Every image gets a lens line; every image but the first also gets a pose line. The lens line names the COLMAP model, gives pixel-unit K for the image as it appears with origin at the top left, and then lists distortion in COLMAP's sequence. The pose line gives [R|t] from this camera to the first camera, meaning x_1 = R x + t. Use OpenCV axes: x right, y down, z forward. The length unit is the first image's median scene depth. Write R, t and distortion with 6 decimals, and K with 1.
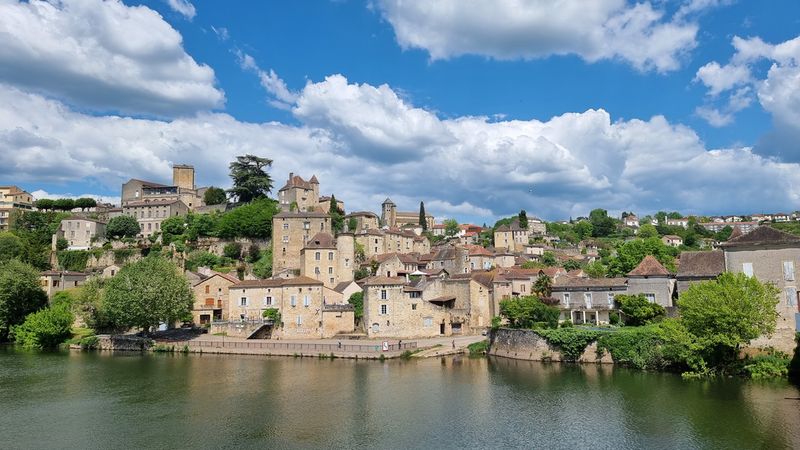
lens RADIAL K [[550.4, 0, 400.0], [0, 550.4, 225.0], [0, 0, 1]] dist [0.076583, -0.002036]
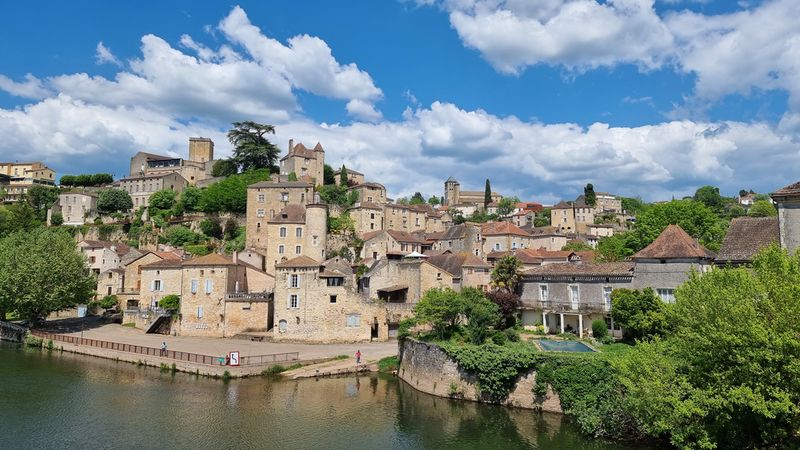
lens RADIAL K [[536.8, 0, 400.0], [0, 536.8, 225.0], [0, 0, 1]] dist [0.070641, -0.001365]
pose [[0.980503, 0.002434, -0.196490, 0.168935], [0.002464, 0.999692, 0.024680, 0.024422], [0.196490, -0.024683, 0.980195, 0.229192]]
